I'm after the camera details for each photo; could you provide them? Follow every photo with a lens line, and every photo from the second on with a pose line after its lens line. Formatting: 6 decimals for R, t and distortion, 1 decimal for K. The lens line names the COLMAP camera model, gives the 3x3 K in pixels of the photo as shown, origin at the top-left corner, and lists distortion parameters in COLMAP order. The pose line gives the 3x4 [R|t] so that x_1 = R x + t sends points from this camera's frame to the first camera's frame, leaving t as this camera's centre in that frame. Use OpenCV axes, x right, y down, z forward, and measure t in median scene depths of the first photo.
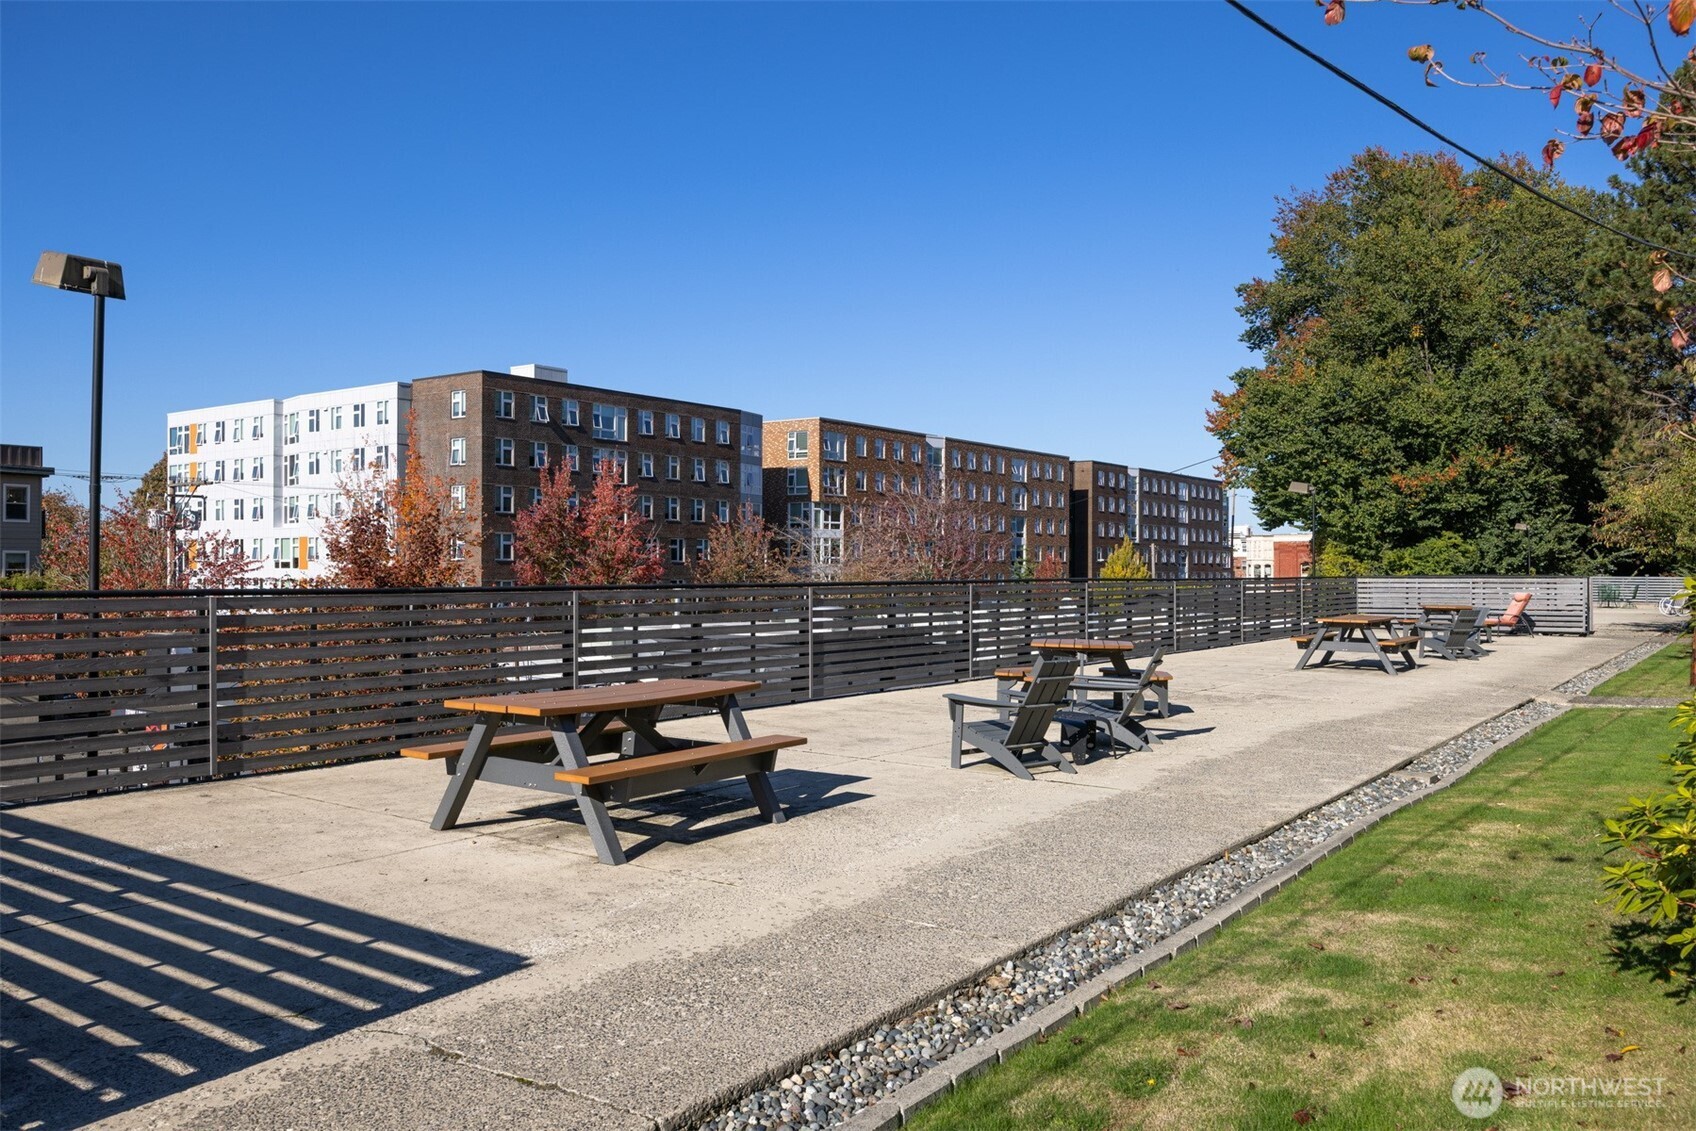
lens RADIAL K [[1311.2, 0, 848.0], [0, 1311.2, 565.5], [0, 0, 1]] dist [-0.007526, -0.001722]
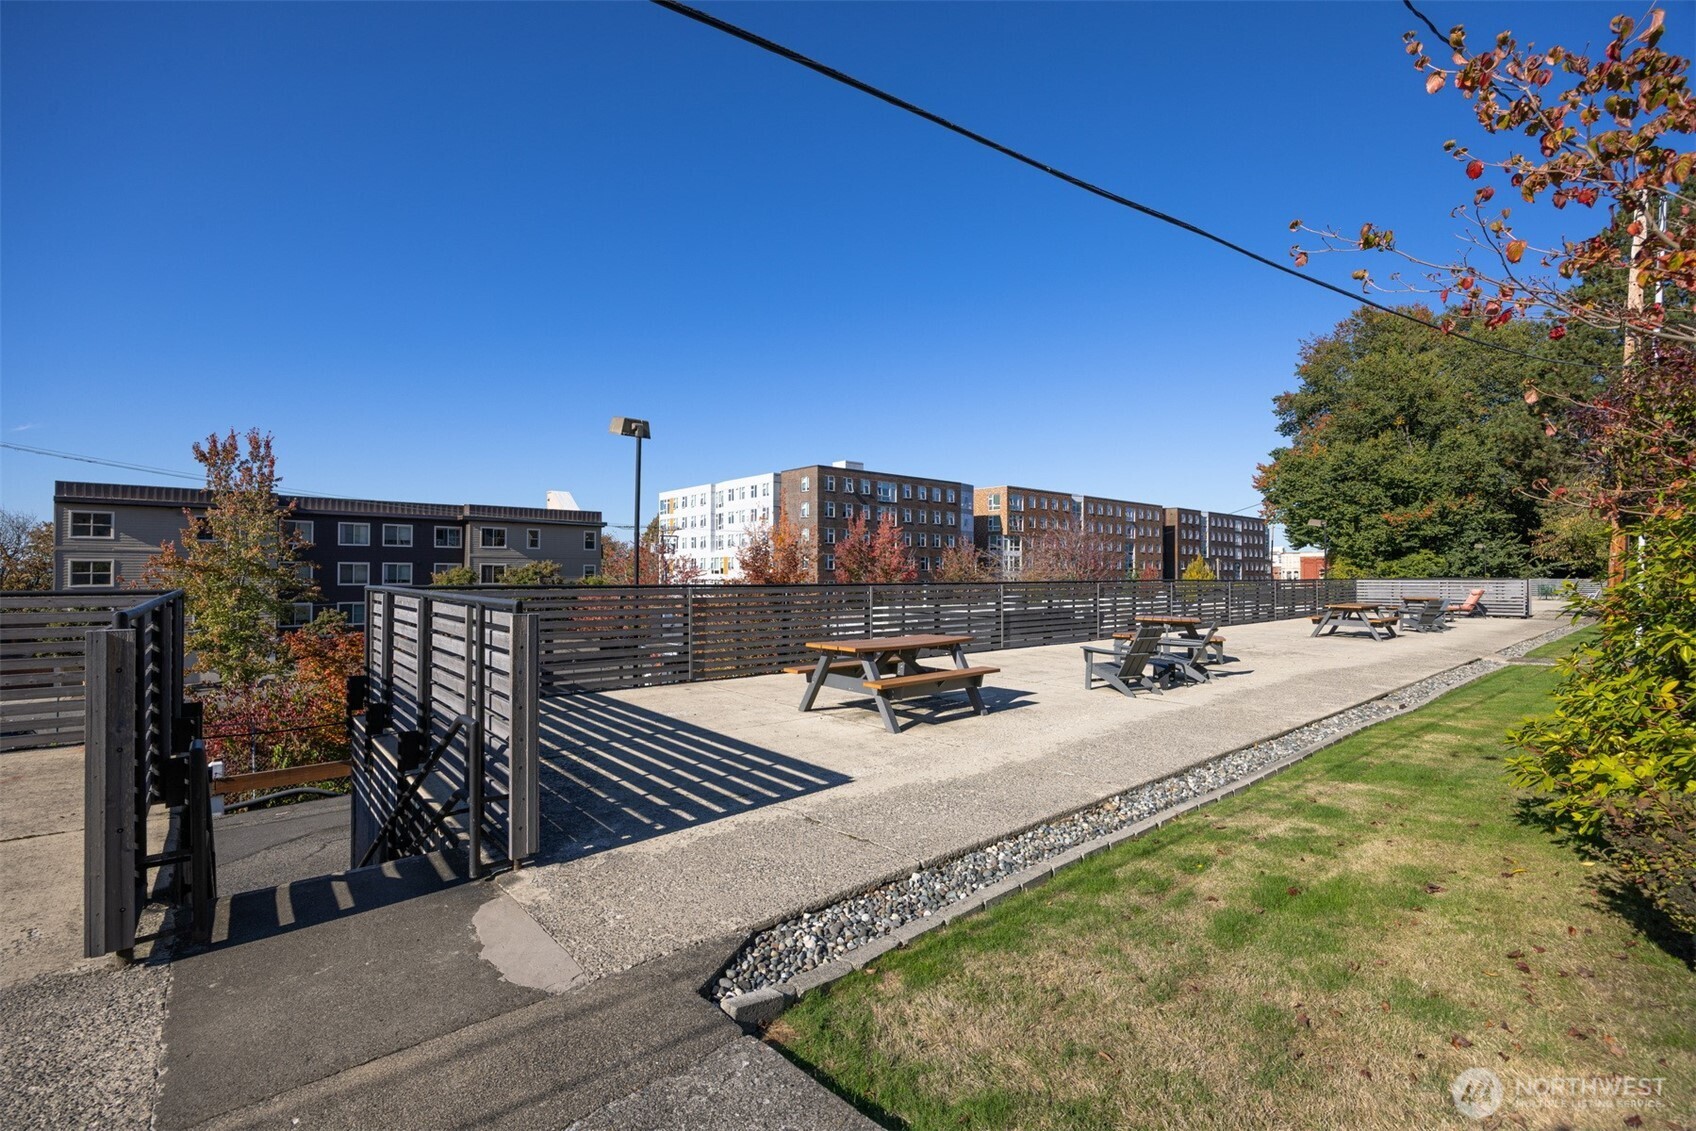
lens RADIAL K [[757.3, 0, 848.0], [0, 757.3, 565.5], [0, 0, 1]] dist [-0.011197, 0.000481]
pose [[0.973783, -0.002858, -0.227462, 0.000863], [0.000833, 0.999959, -0.008997, 0.000141], [0.227479, 0.008572, 0.973745, -0.024968]]
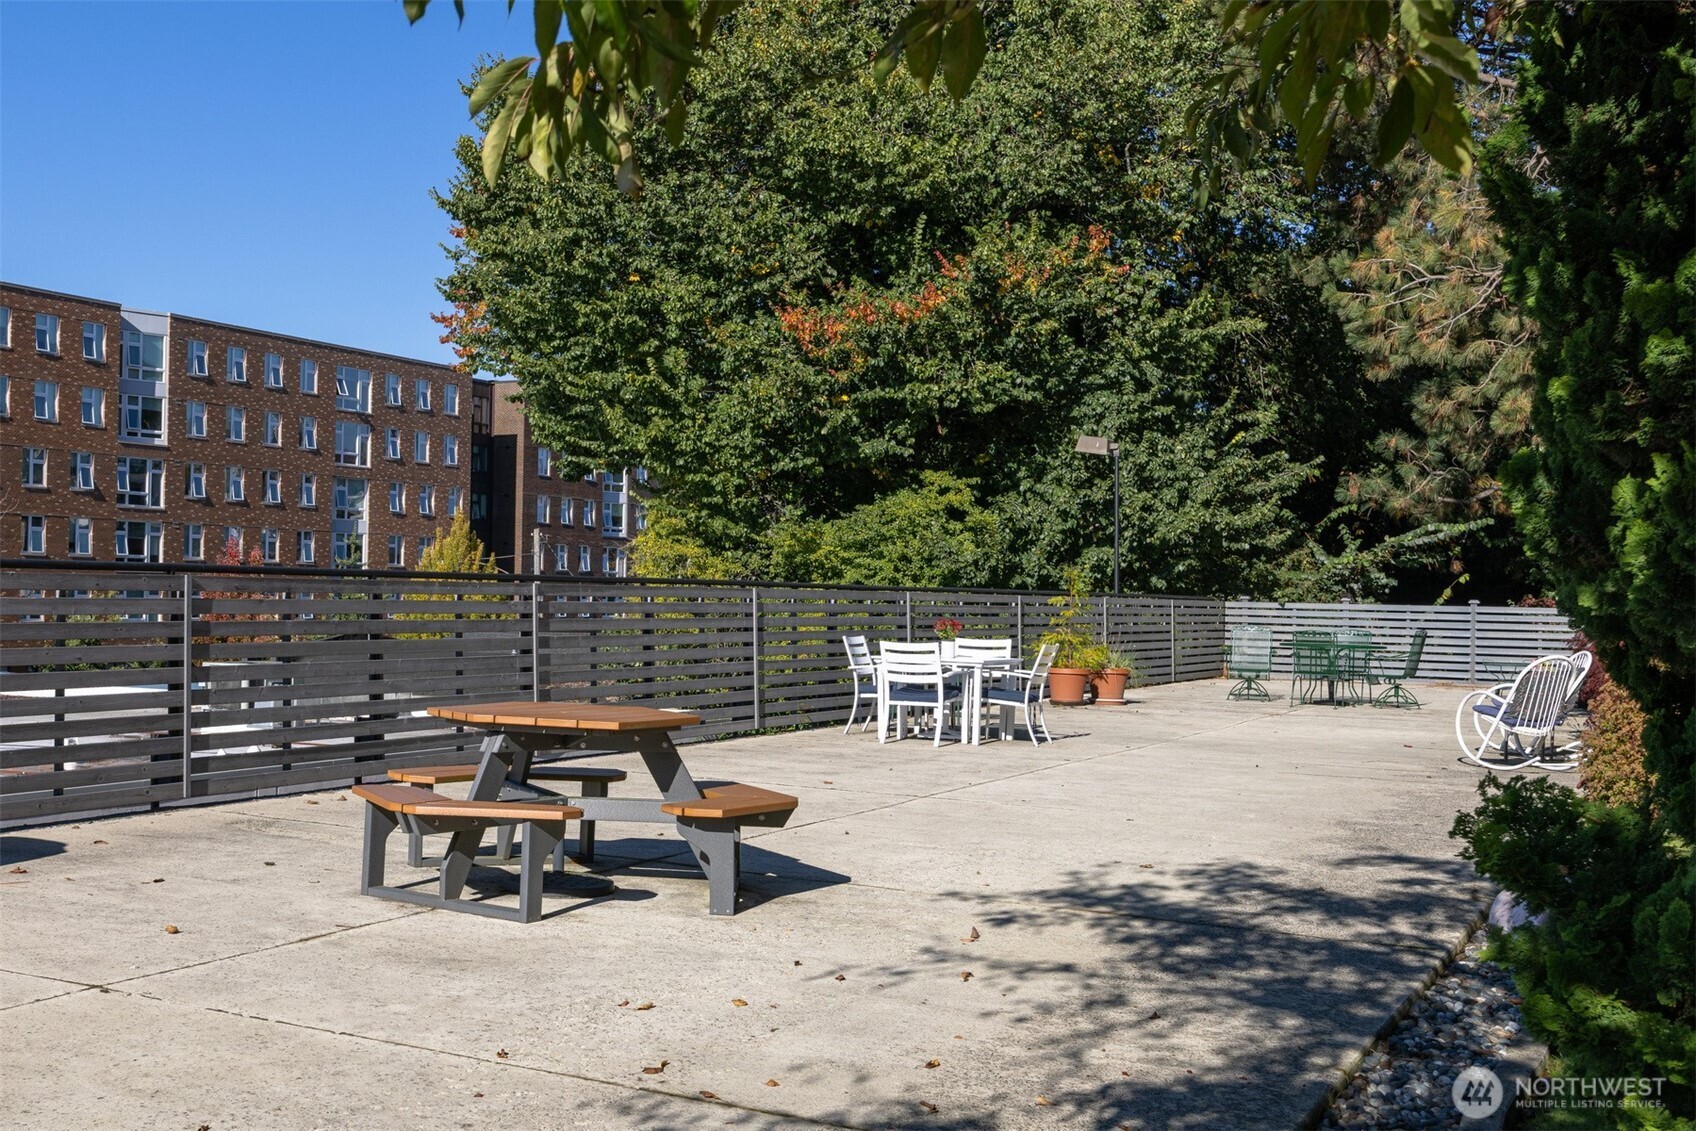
lens RADIAL K [[1419.2, 0, 848.0], [0, 1419.2, 565.5], [0, 0, 1]] dist [-0.005390, -0.001988]
pose [[0.997412, 0.016200, 0.070050, 0.735677], [-0.014693, 0.999650, -0.021978, 0.014701], [-0.070381, 0.020892, 0.997301, 1.119818]]
